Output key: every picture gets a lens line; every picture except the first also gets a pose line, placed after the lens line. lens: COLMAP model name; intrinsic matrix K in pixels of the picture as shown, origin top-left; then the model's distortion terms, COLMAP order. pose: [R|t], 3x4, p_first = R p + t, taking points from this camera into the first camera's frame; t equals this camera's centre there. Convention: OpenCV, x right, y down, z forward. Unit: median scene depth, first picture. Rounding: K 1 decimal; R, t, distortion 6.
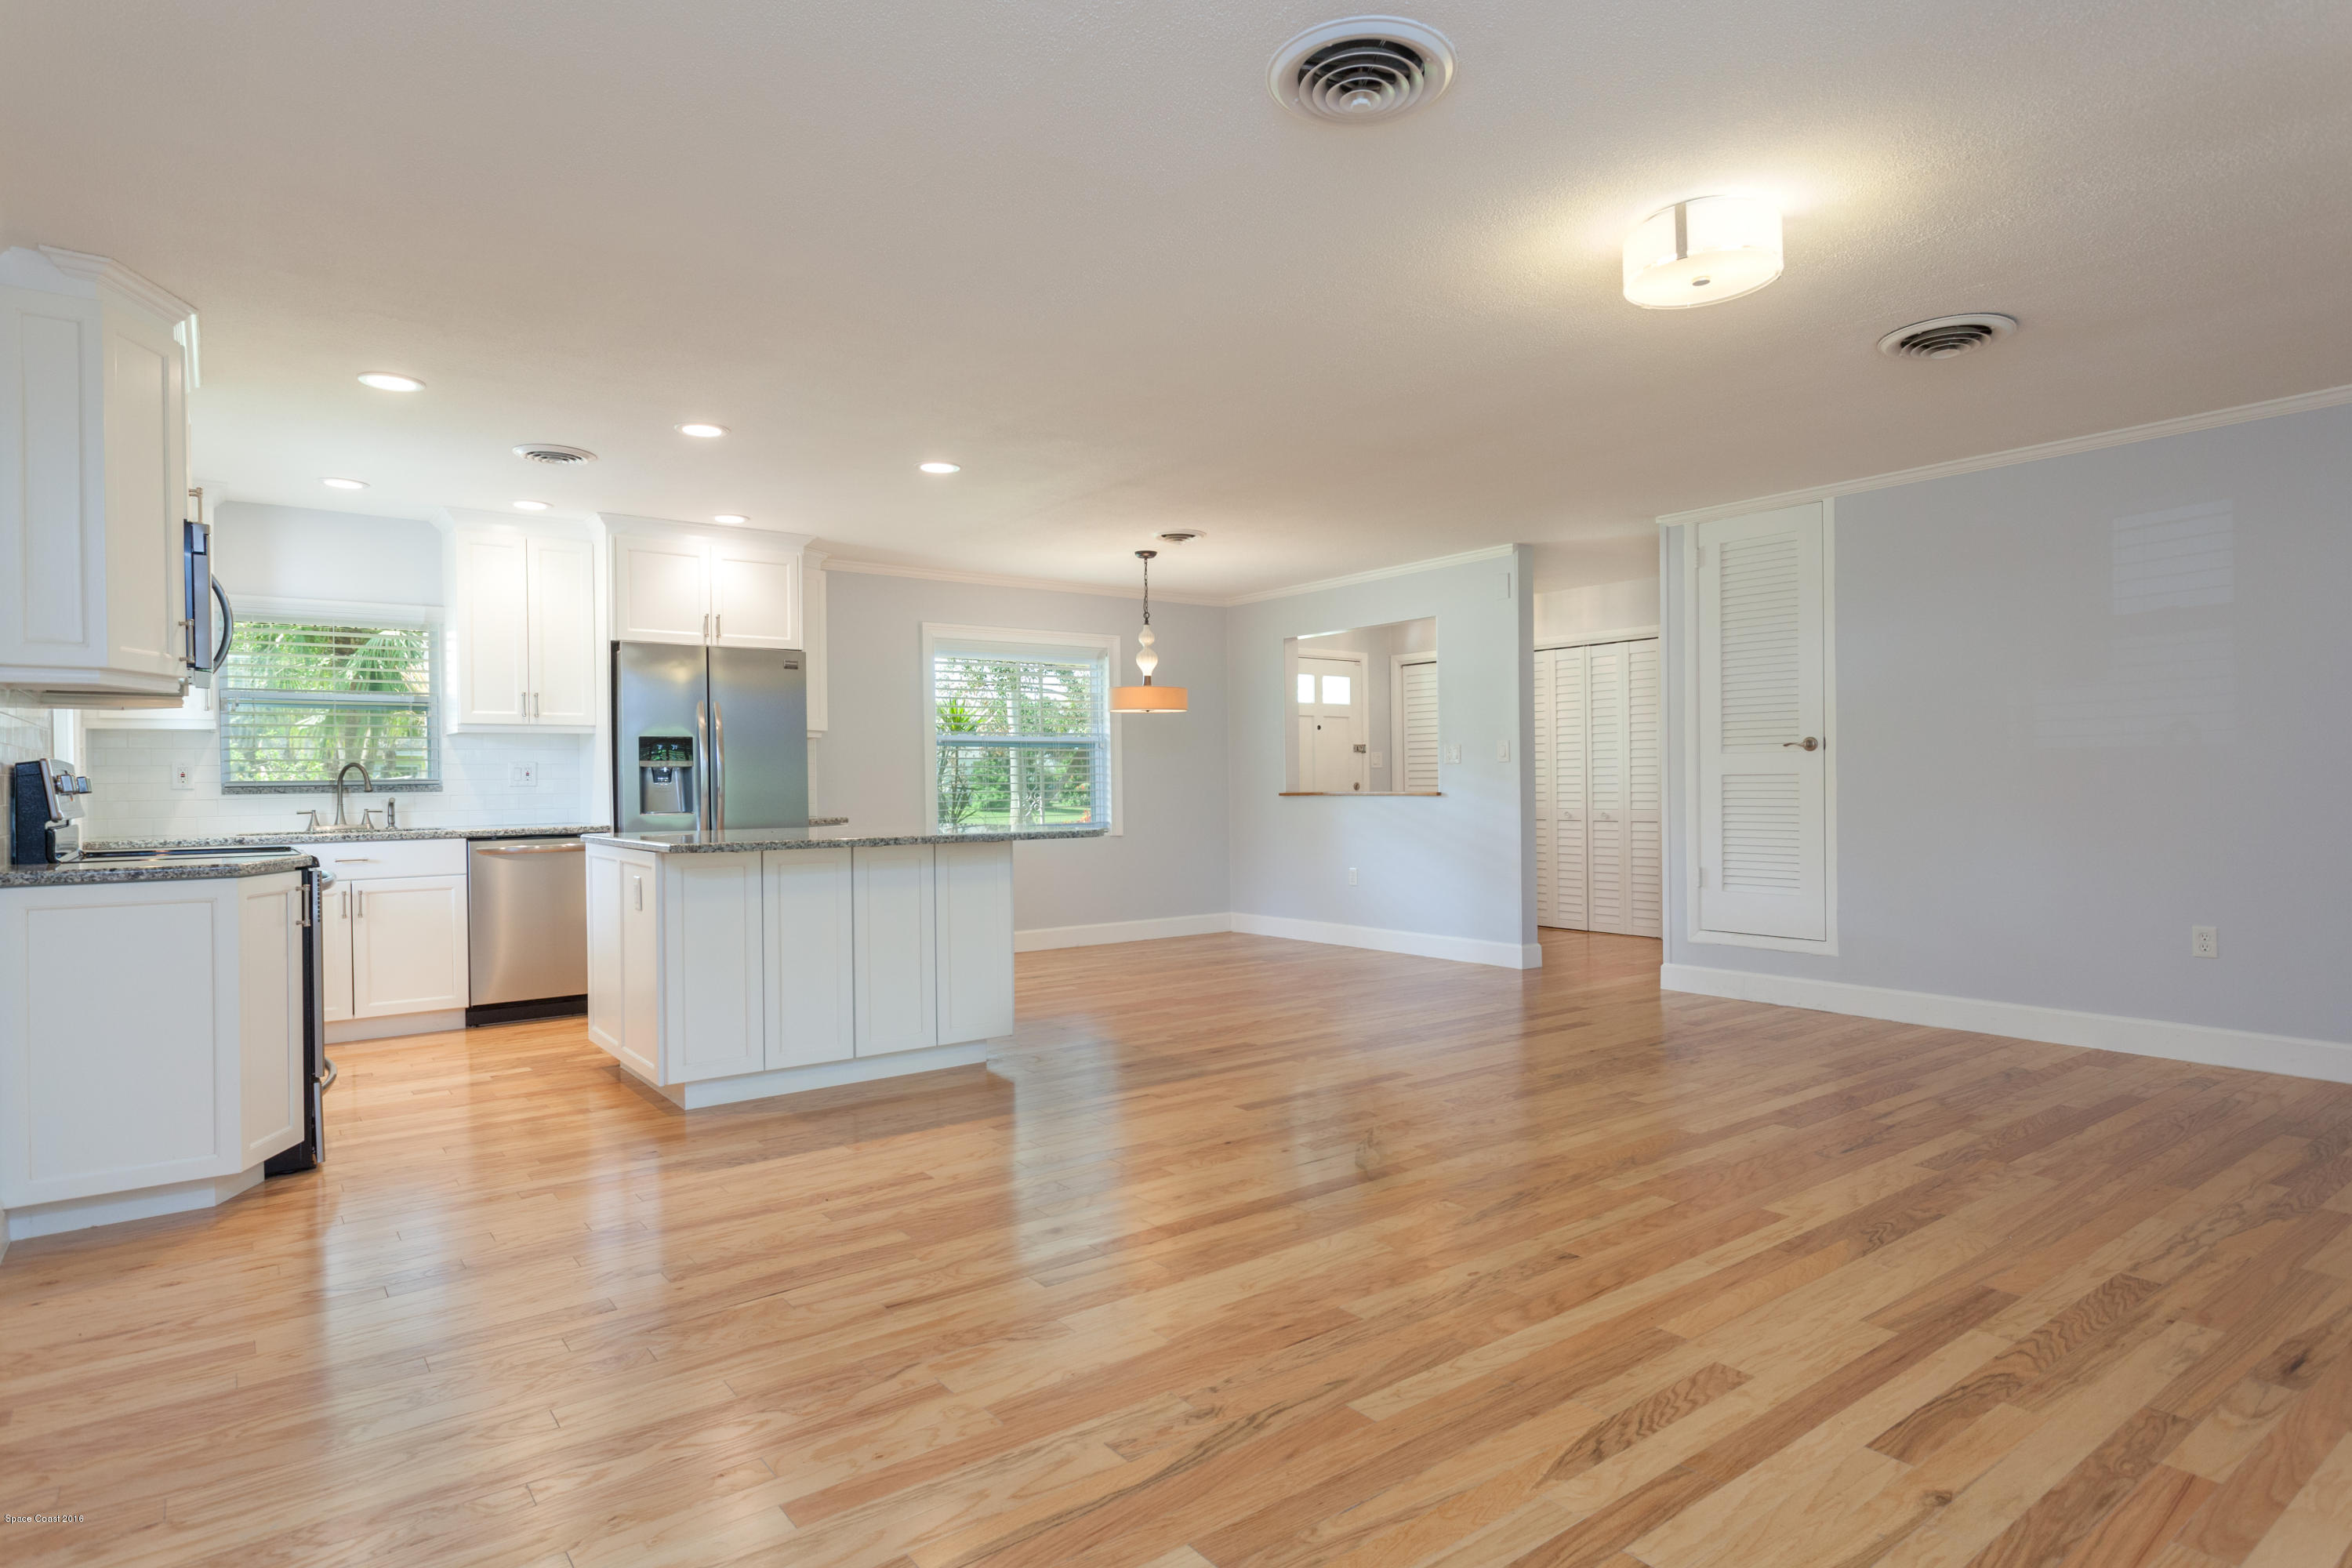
lens RADIAL K [[1254.2, 0, 1176.0], [0, 1254.2, 784.0], [0, 0, 1]] dist [0.002616, -0.001870]
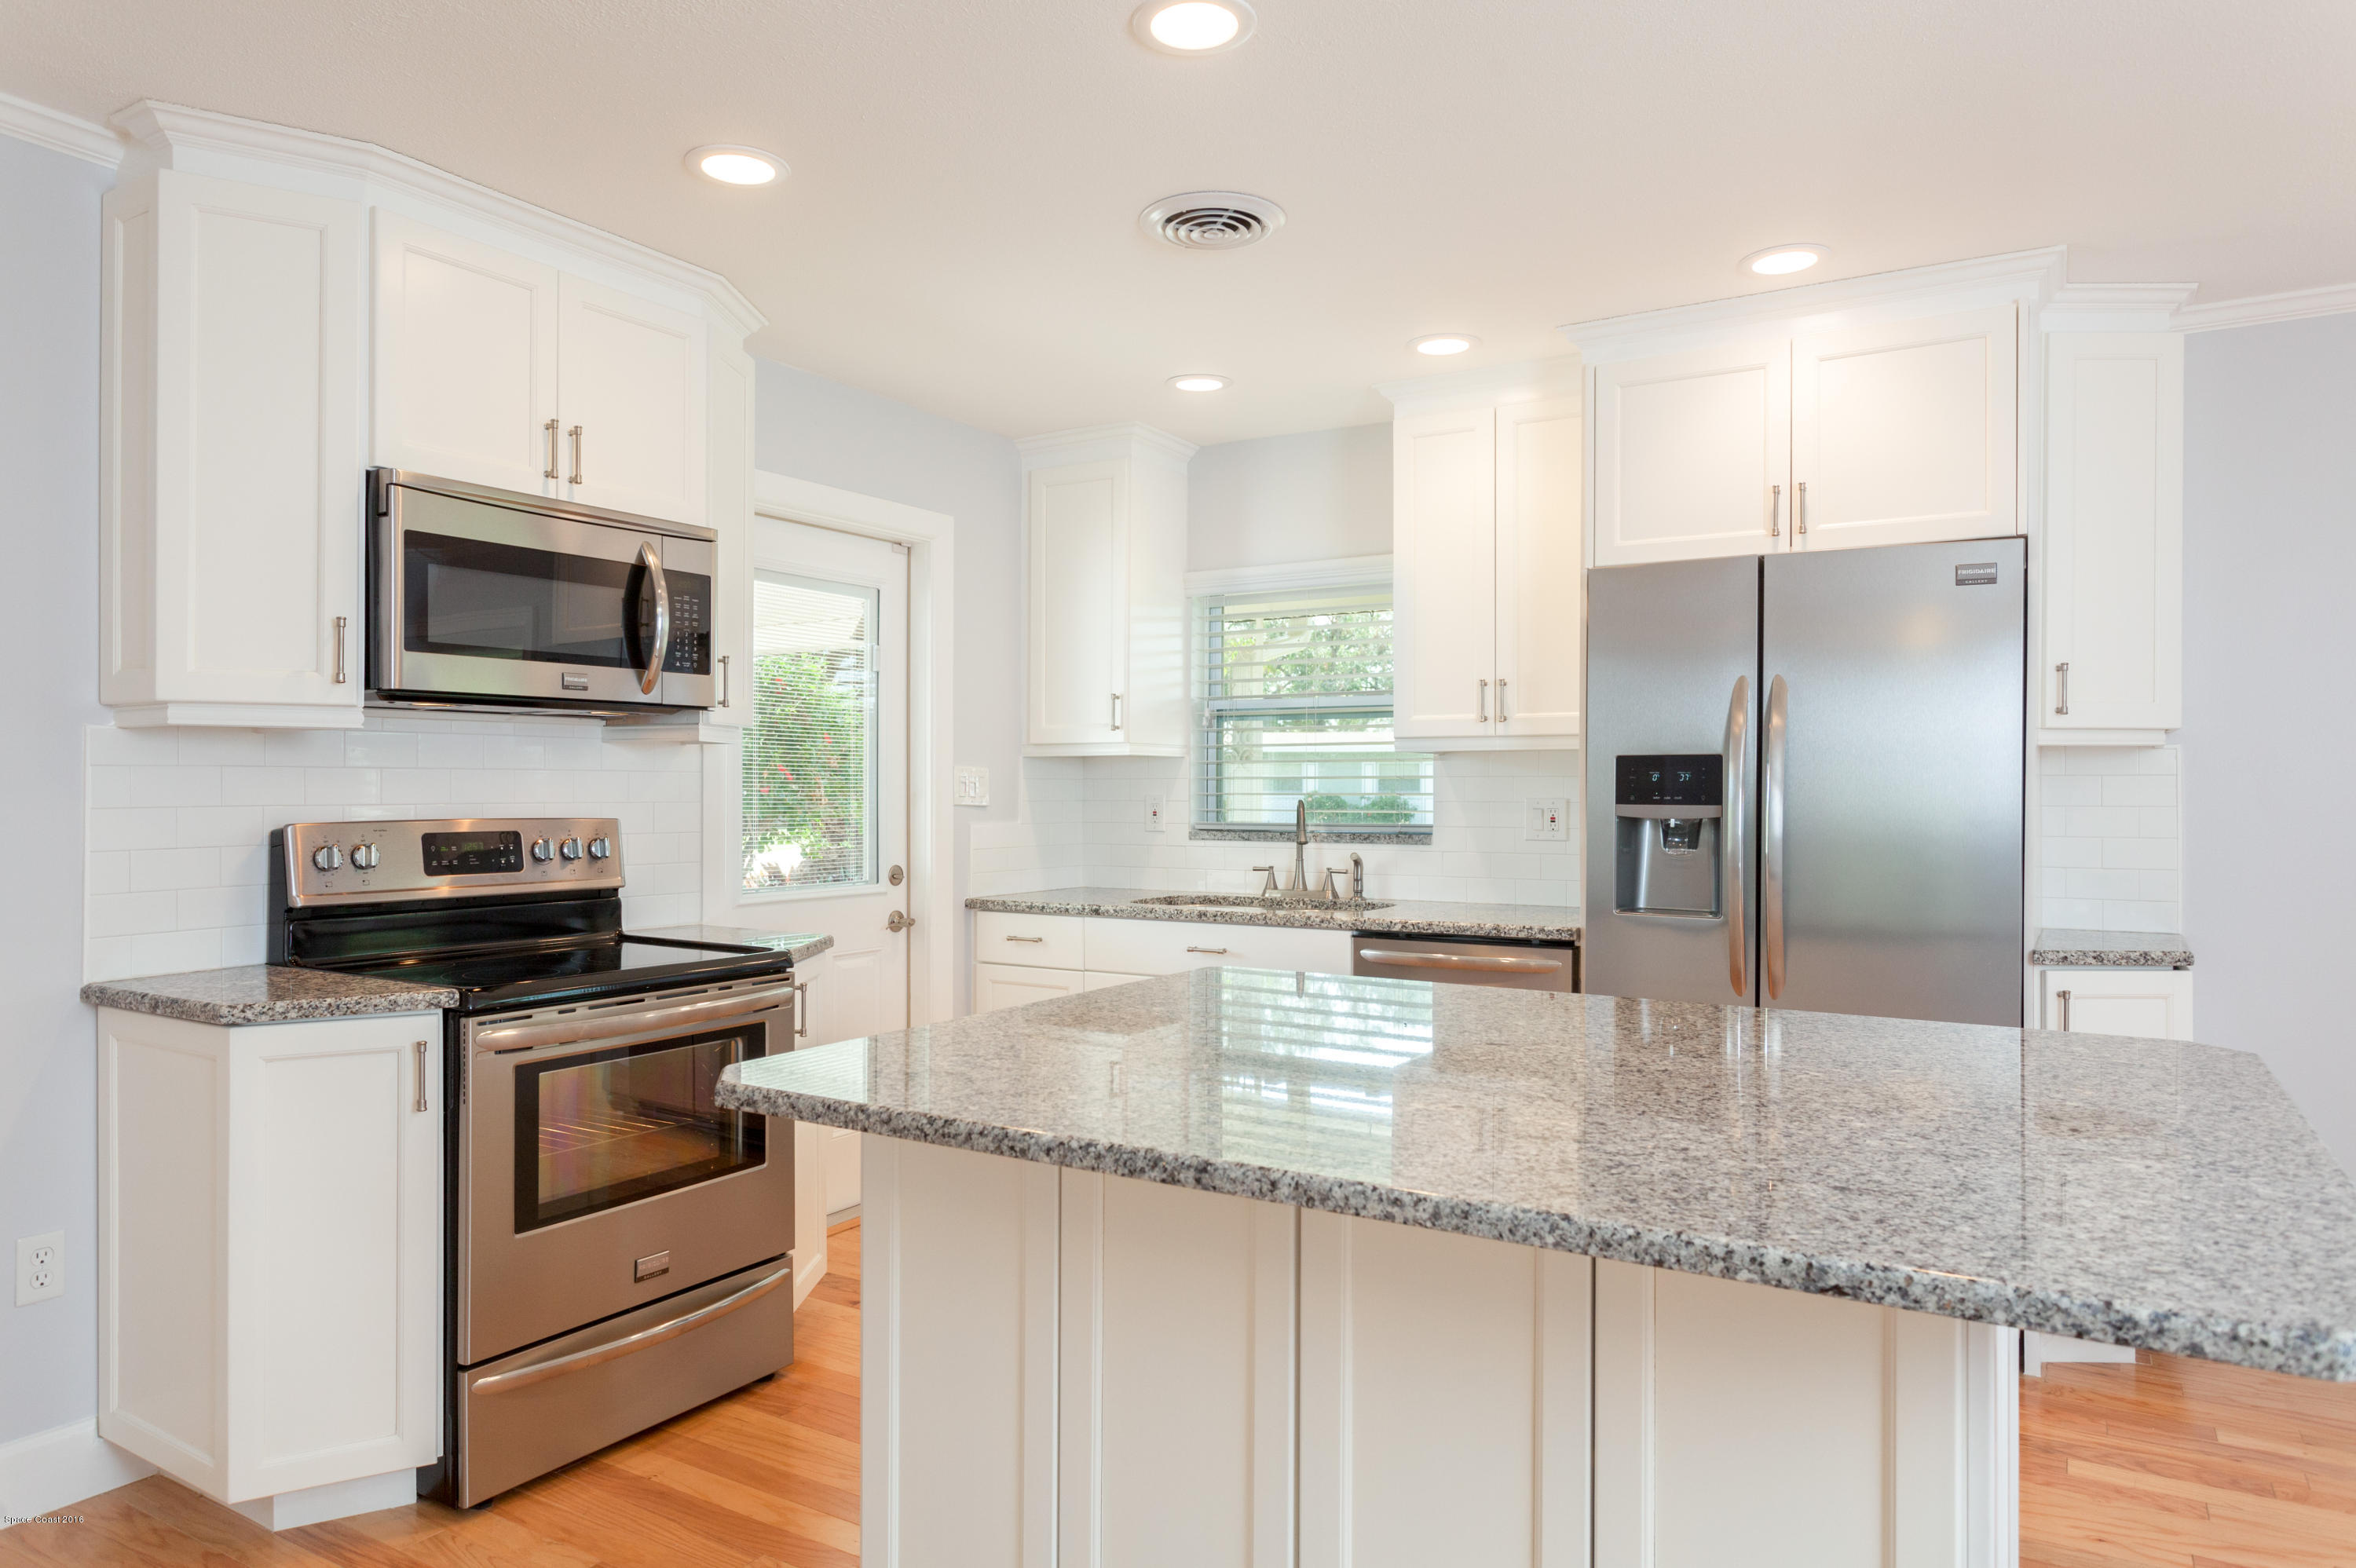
lens RADIAL K [[1482.8, 0, 1178.0], [0, 1482.8, 784.0], [0, 0, 1]] dist [-0.003878, -0.001058]
pose [[0.358842, 0.014156, -0.933291, 0.057359], [-0.009816, 0.999887, 0.011392, -0.031566], [0.933347, 0.005073, 0.358941, 0.622127]]
